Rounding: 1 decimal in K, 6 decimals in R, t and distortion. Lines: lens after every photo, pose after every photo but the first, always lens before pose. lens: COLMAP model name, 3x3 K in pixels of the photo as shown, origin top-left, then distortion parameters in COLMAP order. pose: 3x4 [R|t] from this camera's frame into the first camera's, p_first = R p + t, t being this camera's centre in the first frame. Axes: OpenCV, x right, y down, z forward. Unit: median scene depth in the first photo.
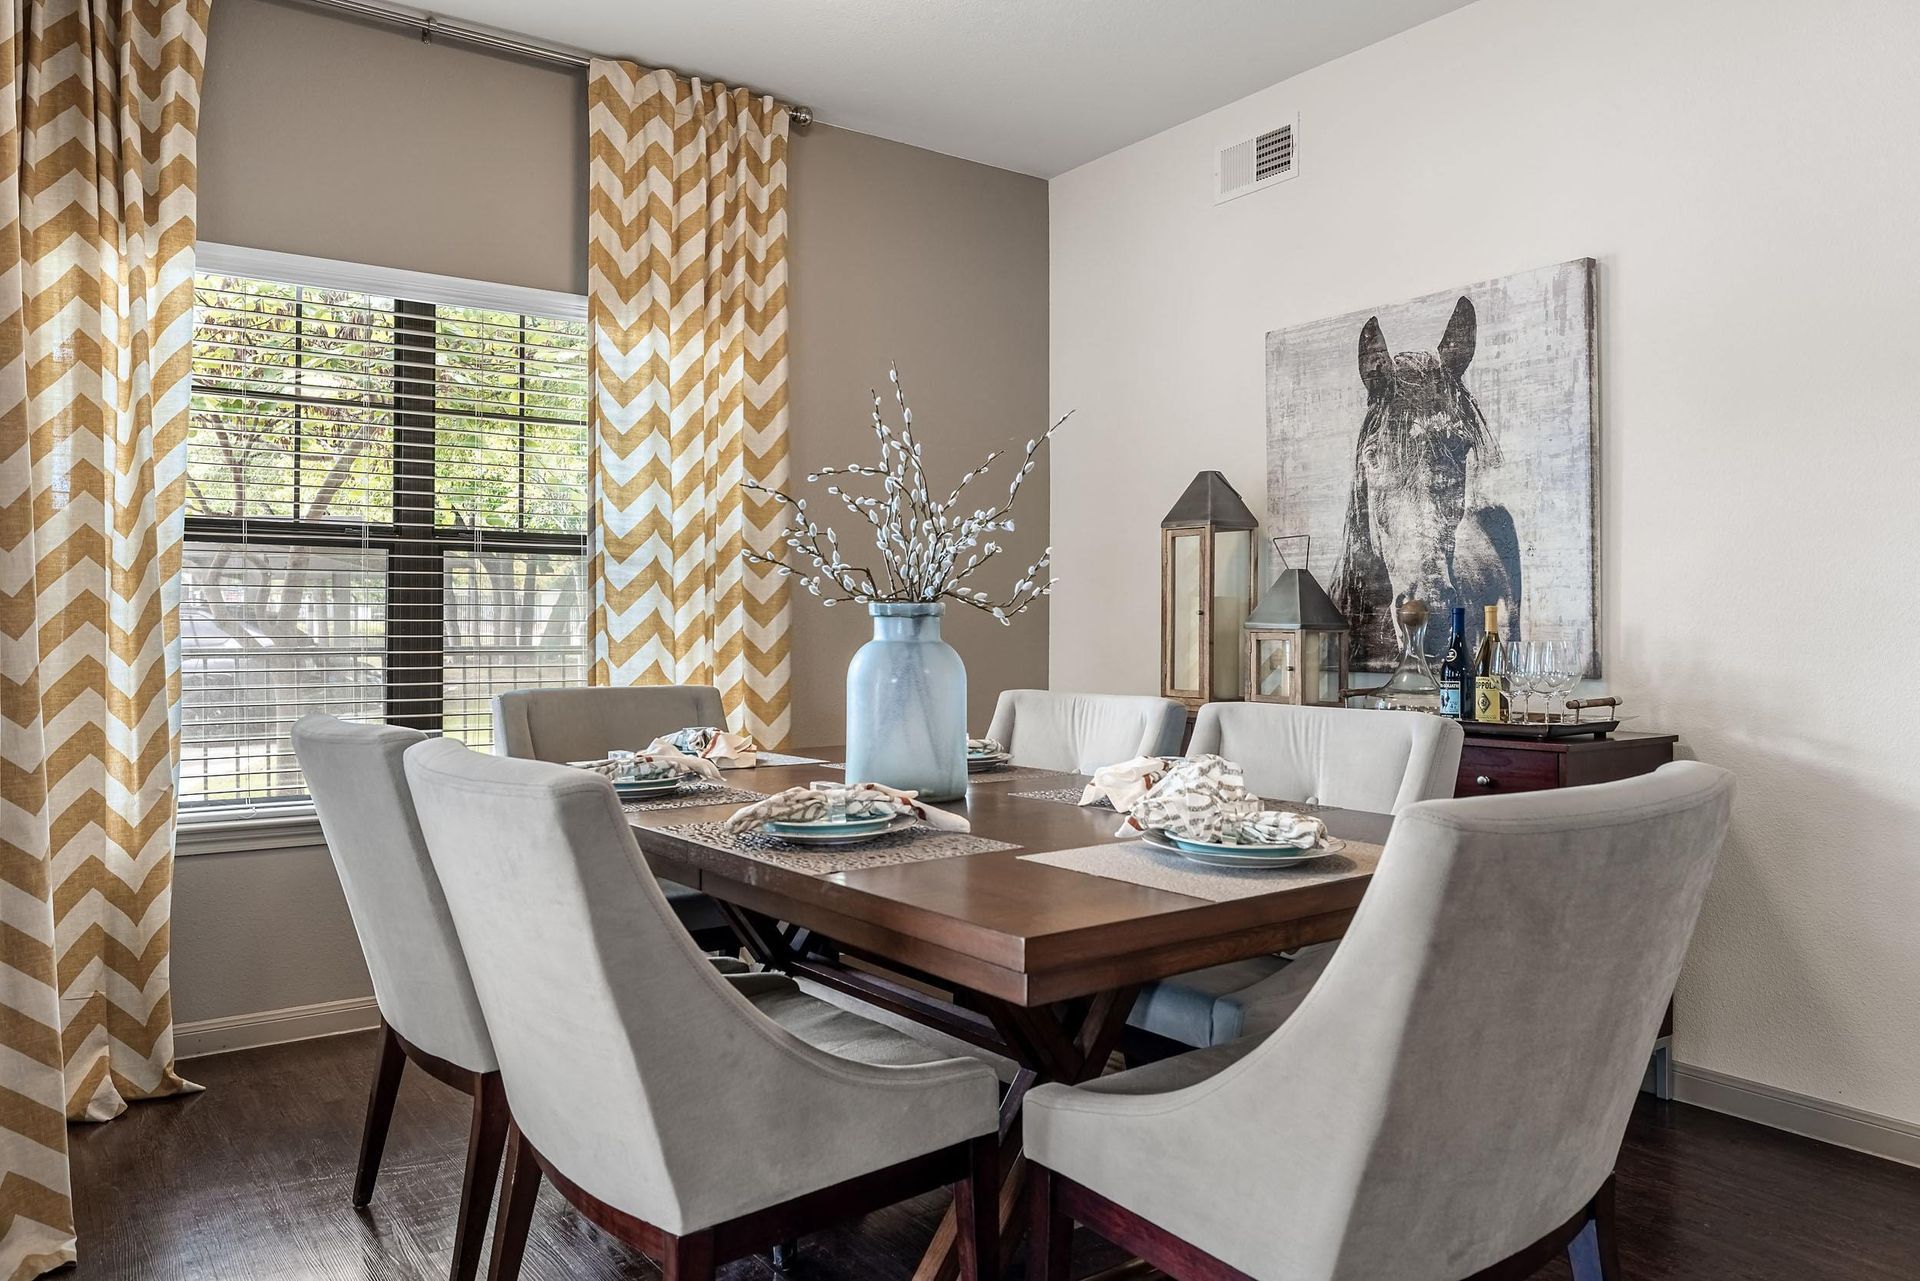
lens RADIAL K [[1332.5, 0, 960.8], [0, 1332.5, 643.7], [0, 0, 1]] dist [-0.008607, 0.000343]
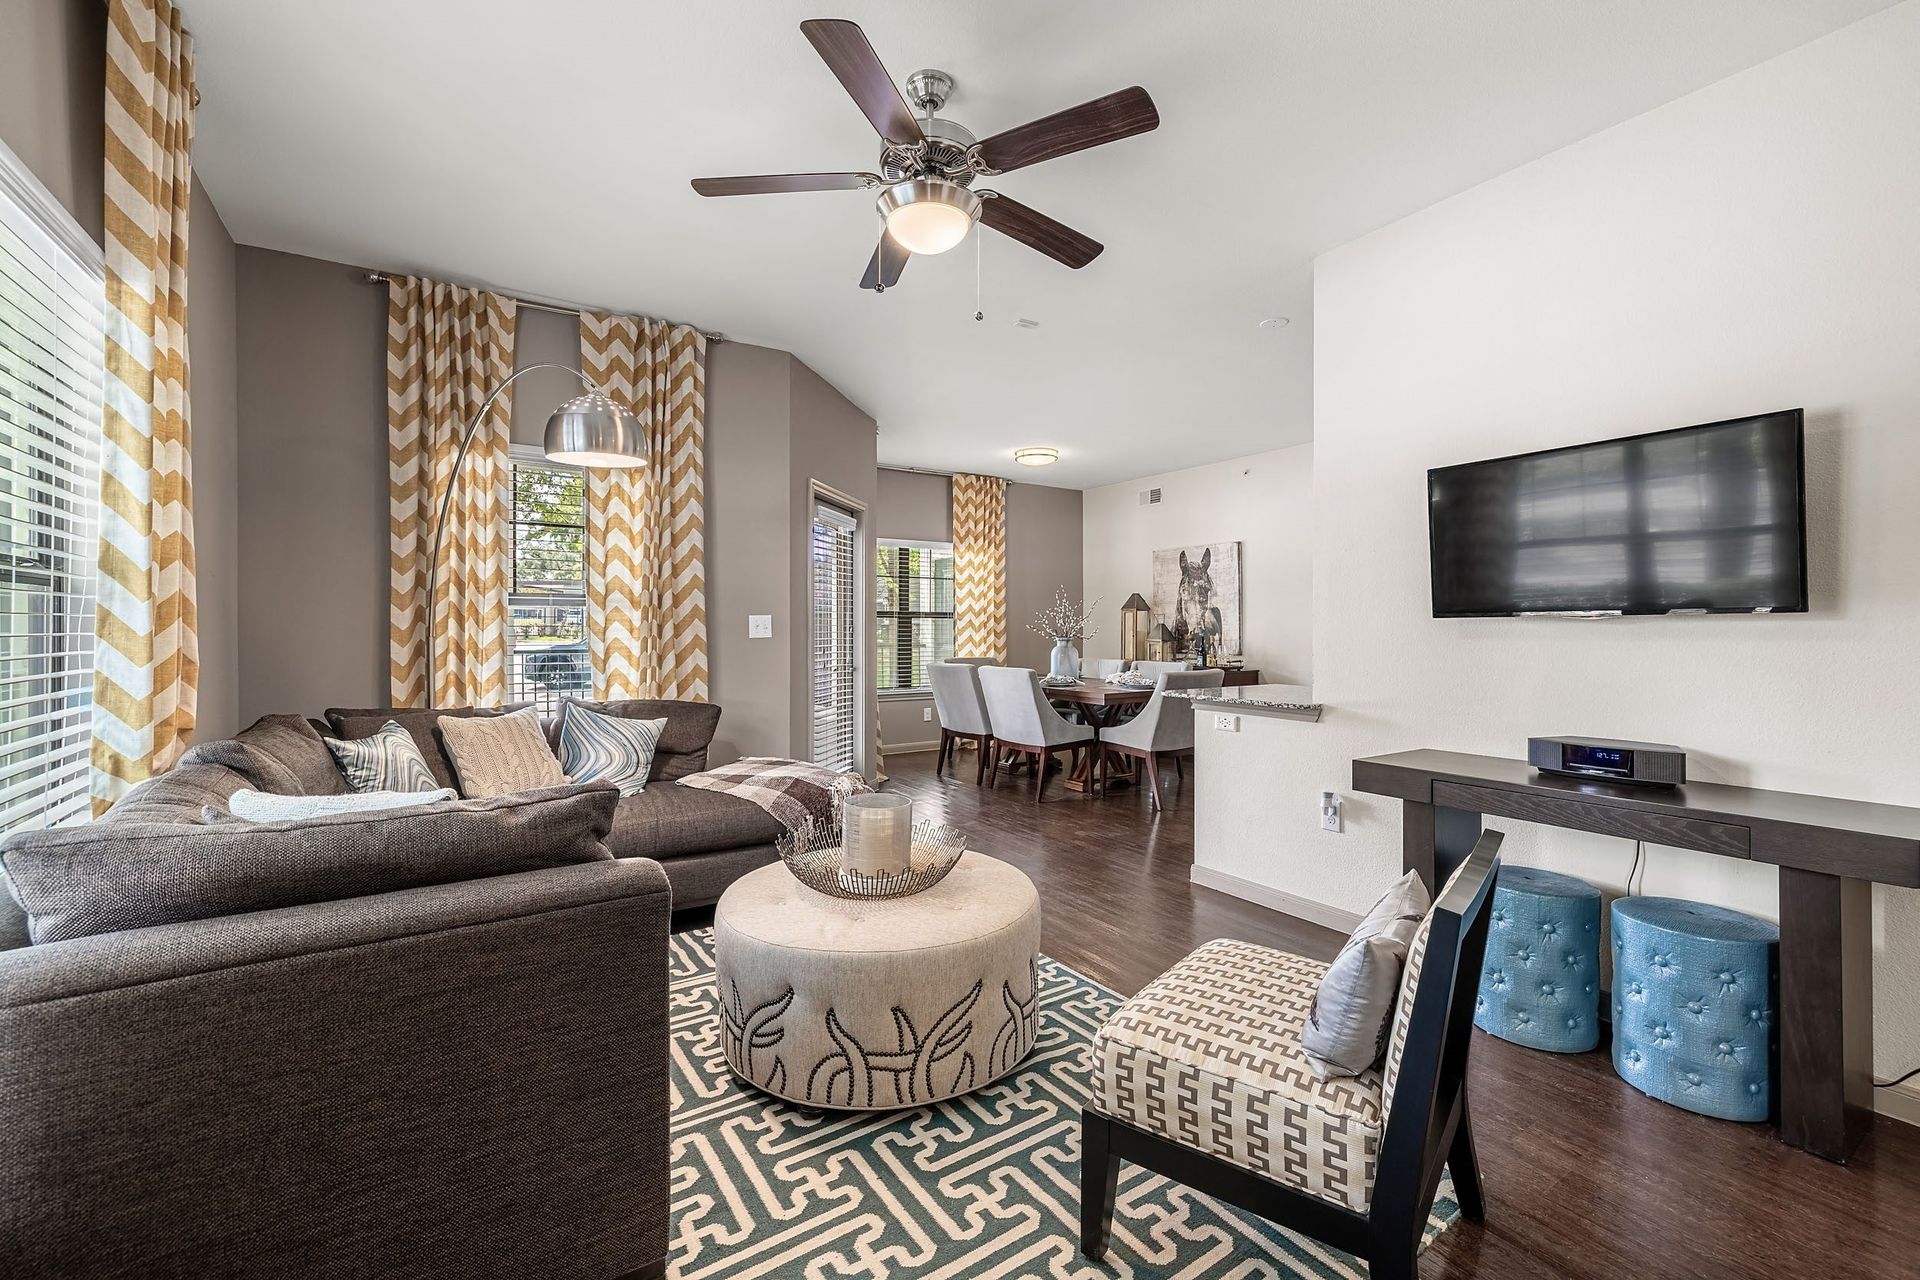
lens RADIAL K [[790.3, 0, 956.8], [0, 790.3, 631.4], [0, 0, 1]] dist [0.000871, 0.000006]
pose [[0.998902, -0.000302, -0.046847, -0.172674], [0.000029, 0.999983, -0.005827, -0.022440], [0.046848, 0.005819, 0.998885, -1.022981]]
